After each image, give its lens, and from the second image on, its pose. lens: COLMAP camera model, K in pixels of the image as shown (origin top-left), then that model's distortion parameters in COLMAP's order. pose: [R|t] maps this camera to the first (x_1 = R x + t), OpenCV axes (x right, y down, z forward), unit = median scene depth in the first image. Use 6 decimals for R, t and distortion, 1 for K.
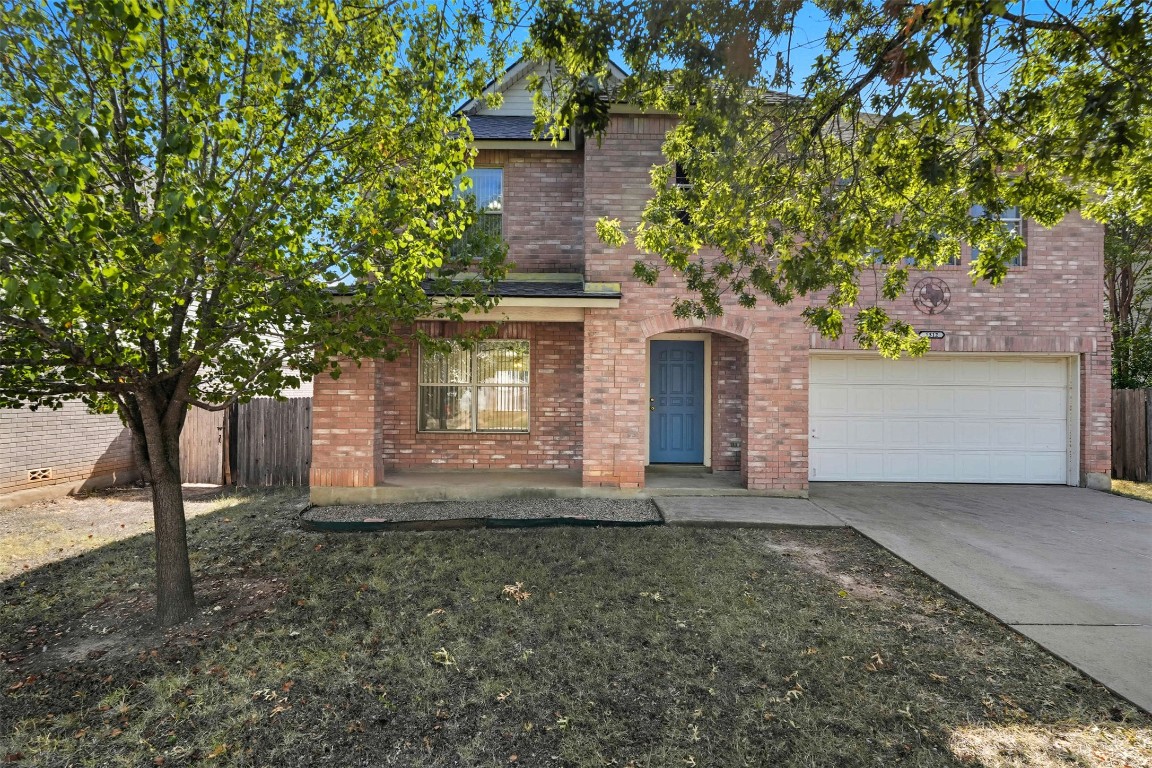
lens RADIAL K [[515.0, 0, 575.7], [0, 515.0, 390.3], [0, 0, 1]] dist [0.004658, 0.000252]
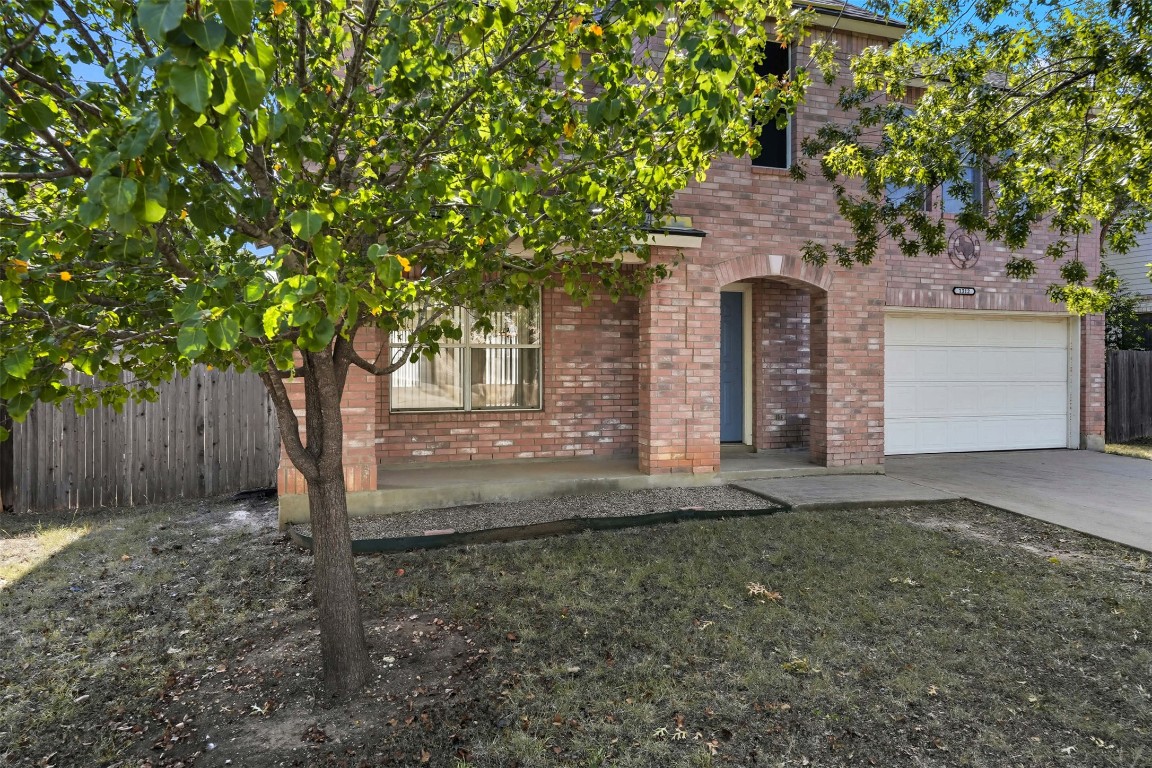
lens RADIAL K [[694.7, 0, 576.0], [0, 694.7, 366.7], [0, 0, 1]] dist [-0.000825, 0.000928]
pose [[0.957504, -0.009470, 0.288266, -0.393608], [0.006247, 0.999907, 0.012099, 0.009293], [-0.288354, -0.009784, 0.957474, 0.018676]]
